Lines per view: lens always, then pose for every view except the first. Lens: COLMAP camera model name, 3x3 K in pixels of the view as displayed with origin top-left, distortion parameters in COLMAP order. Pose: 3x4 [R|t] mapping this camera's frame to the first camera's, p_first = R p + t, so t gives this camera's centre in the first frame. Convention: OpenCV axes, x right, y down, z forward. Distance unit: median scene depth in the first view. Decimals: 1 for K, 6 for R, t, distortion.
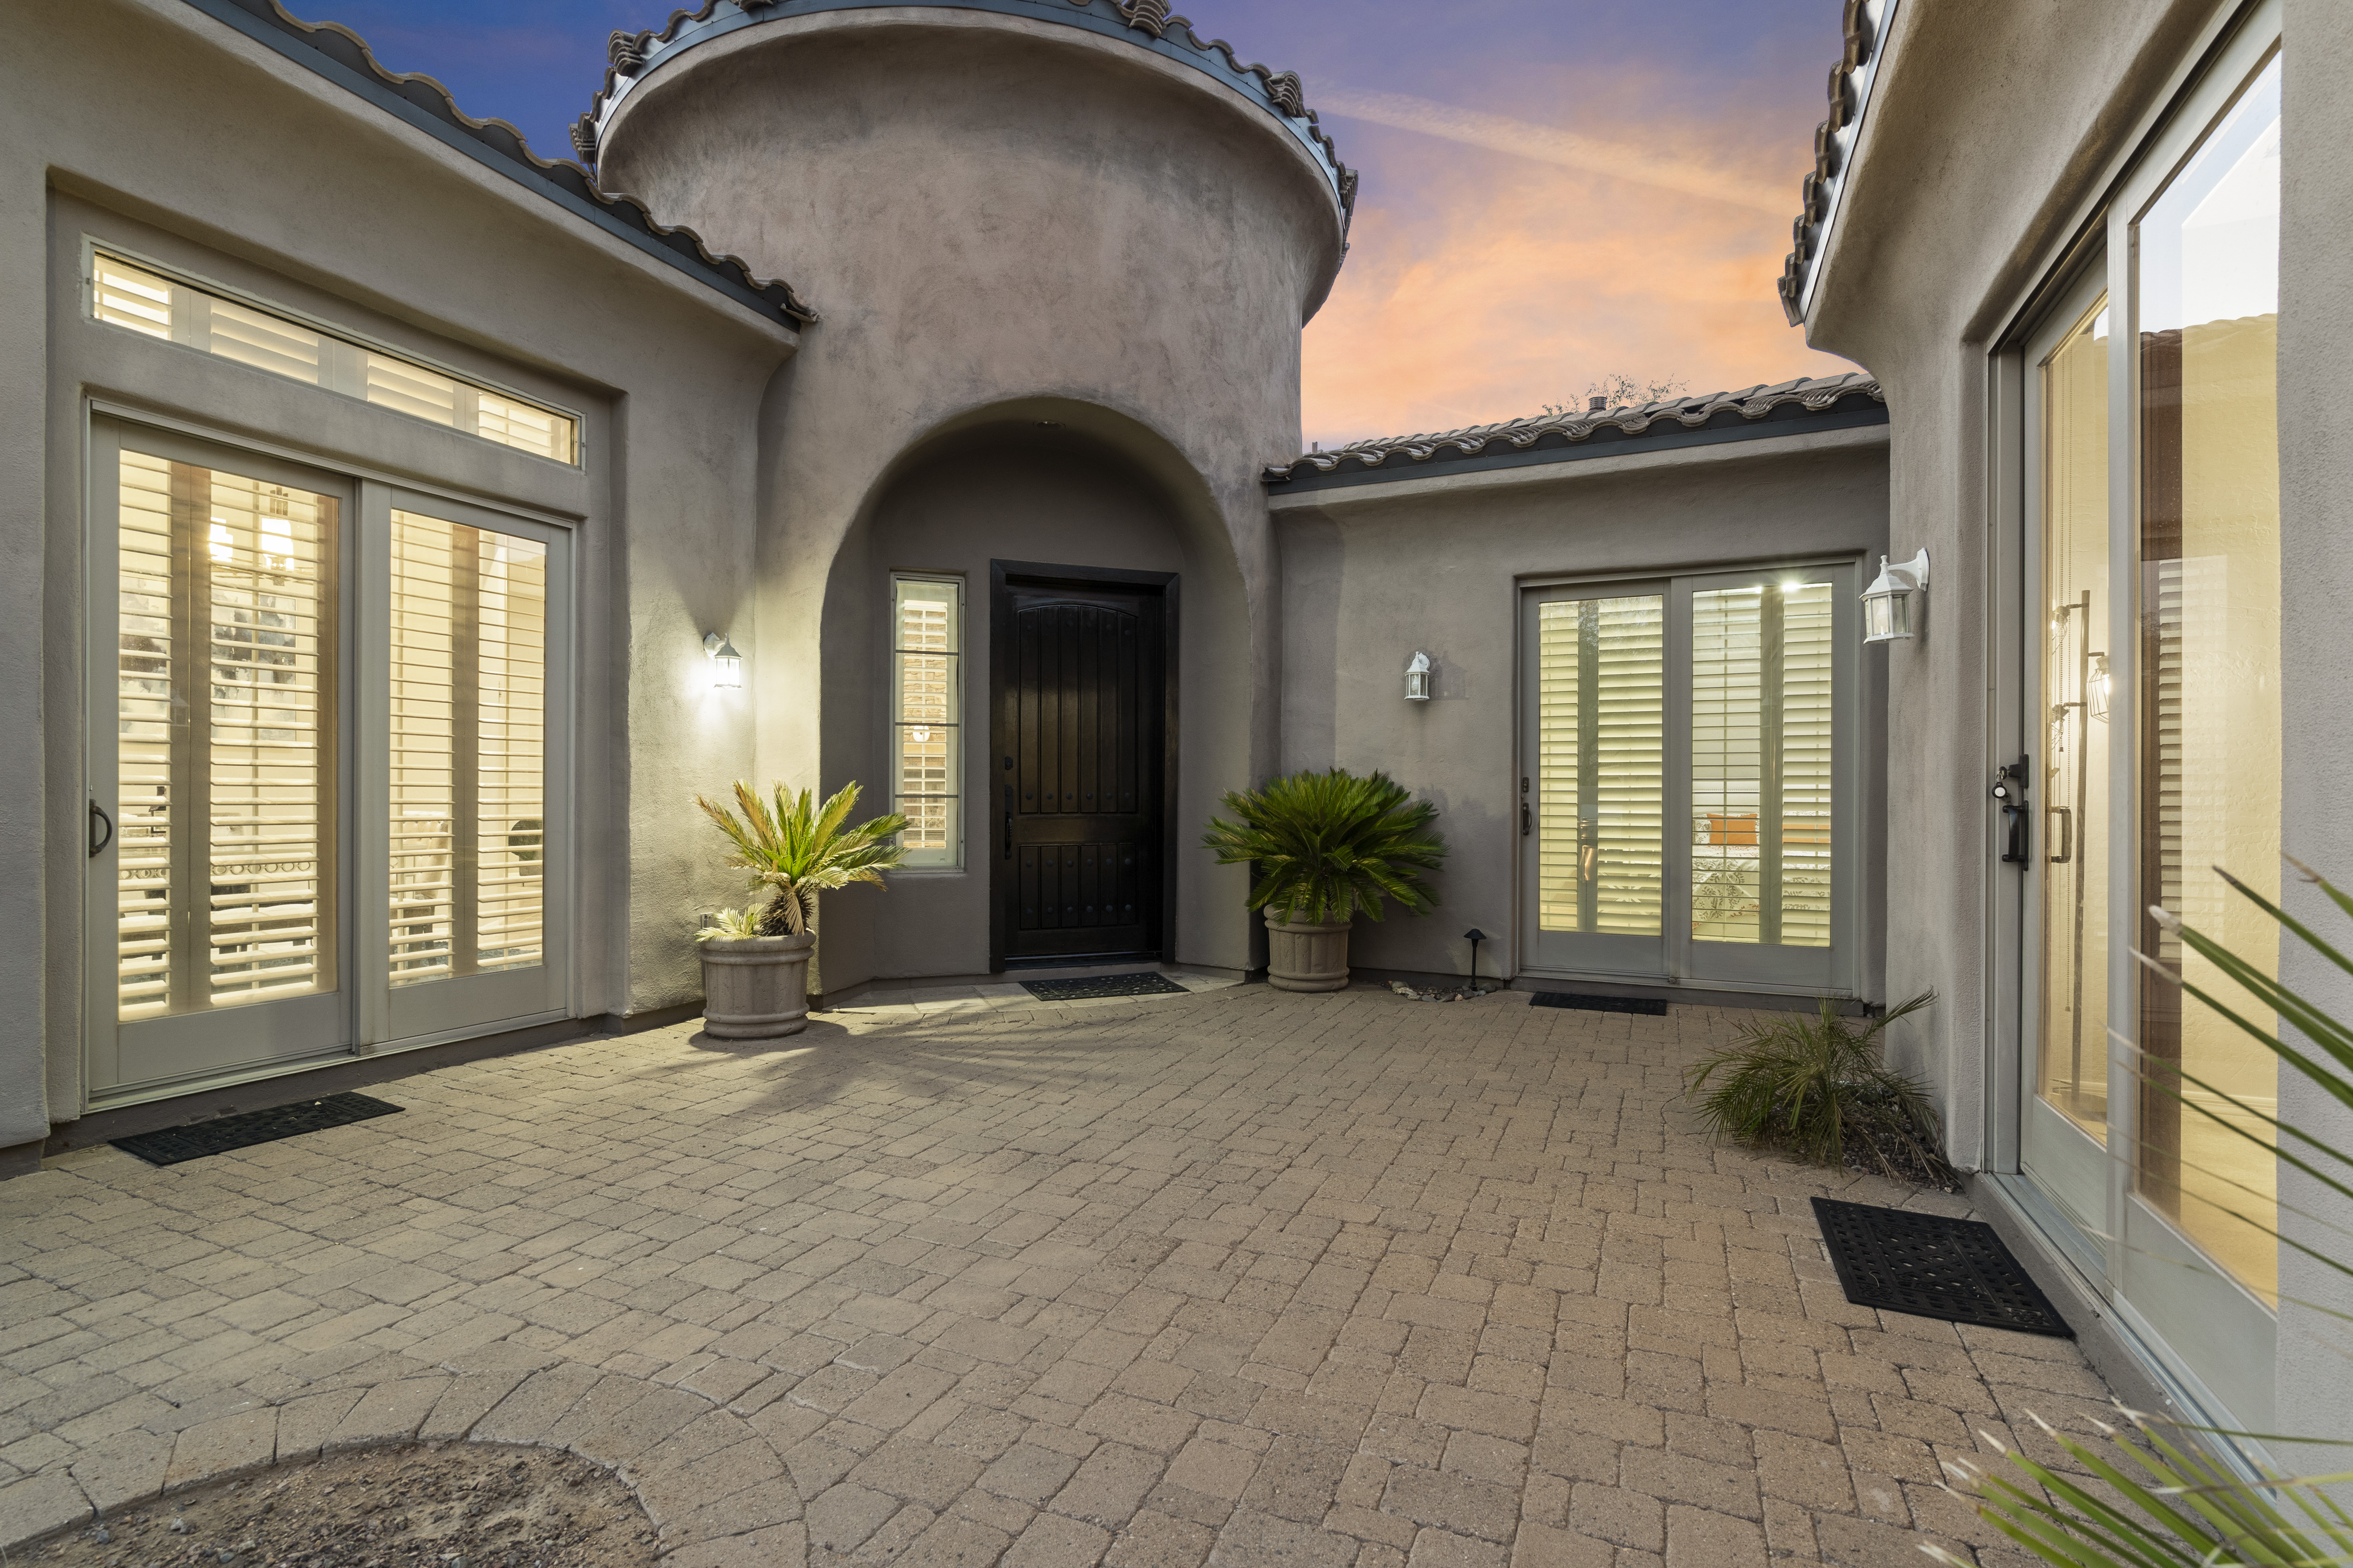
lens RADIAL K [[938.2, 0, 1173.1], [0, 938.2, 801.1], [0, 0, 1]] dist [0.000352, 0.000284]
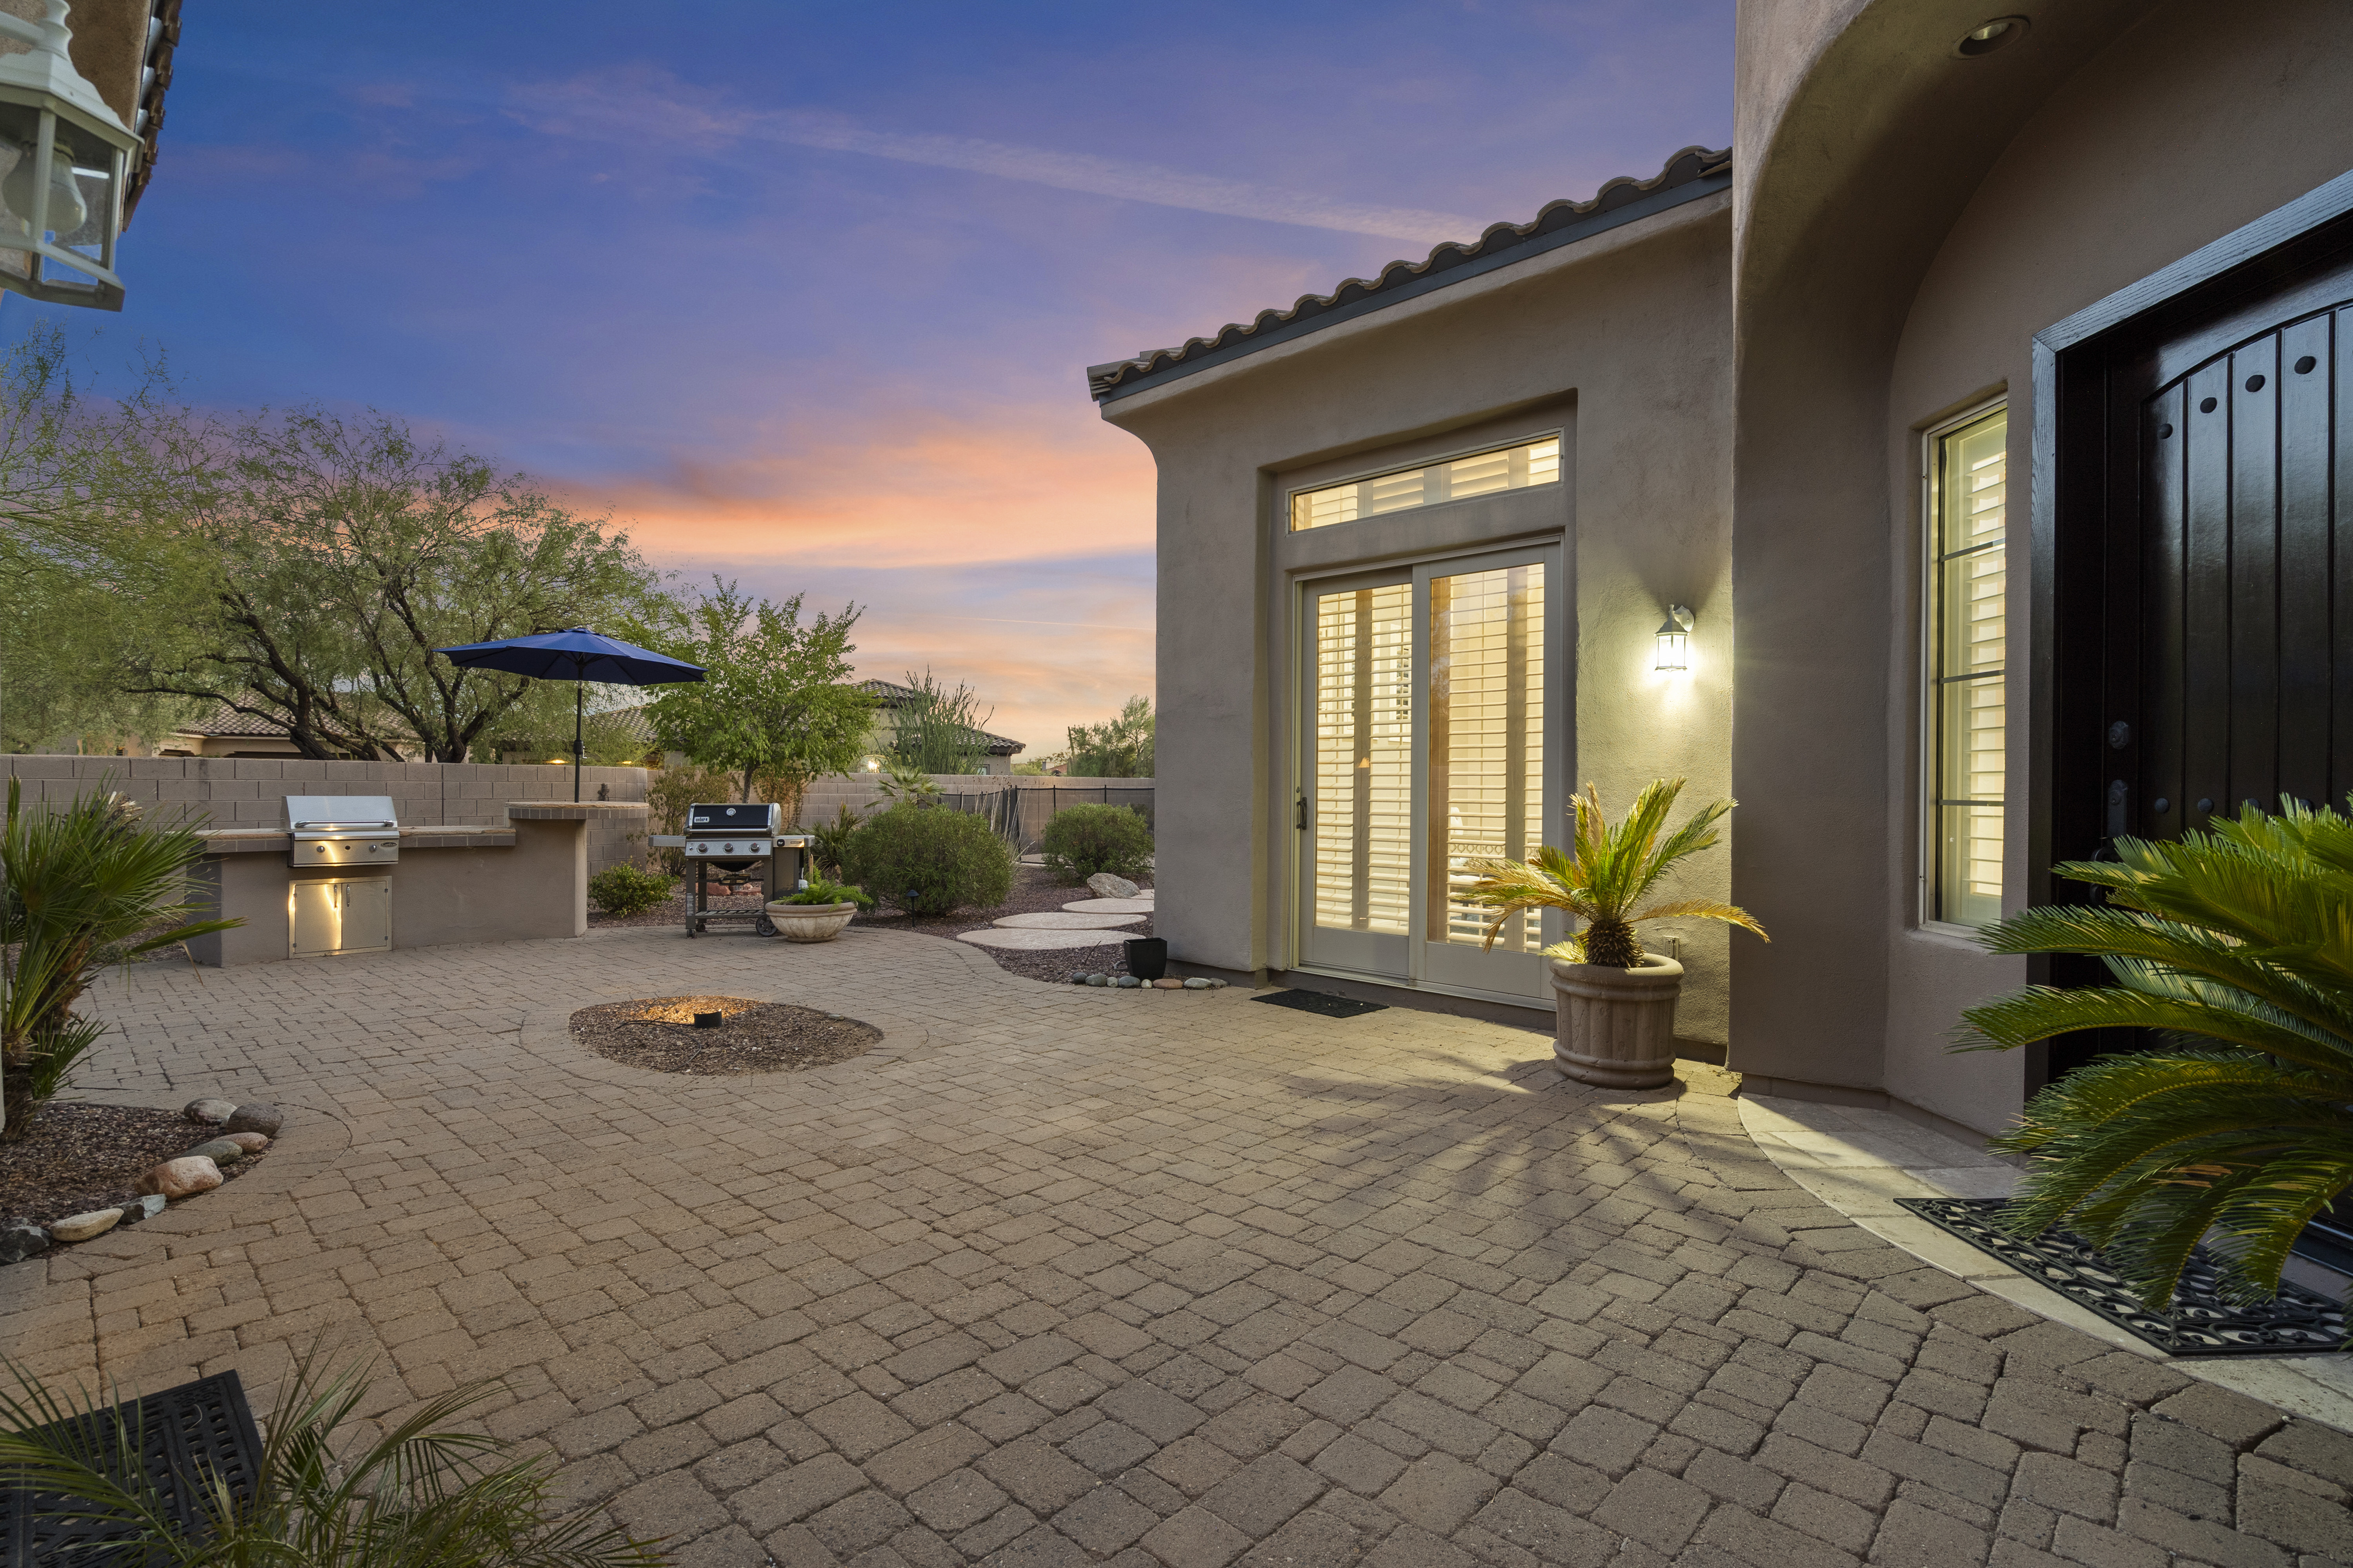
lens RADIAL K [[1091.6, 0, 1182.5], [0, 1091.6, 794.5], [0, 0, 1]] dist [0.000712, -0.000830]
pose [[-0.265288, 0.000710, -0.964169, 0.912127], [-0.012569, 0.999912, 0.004194, -0.013331], [0.964087, 0.013231, -0.265256, 1.315631]]
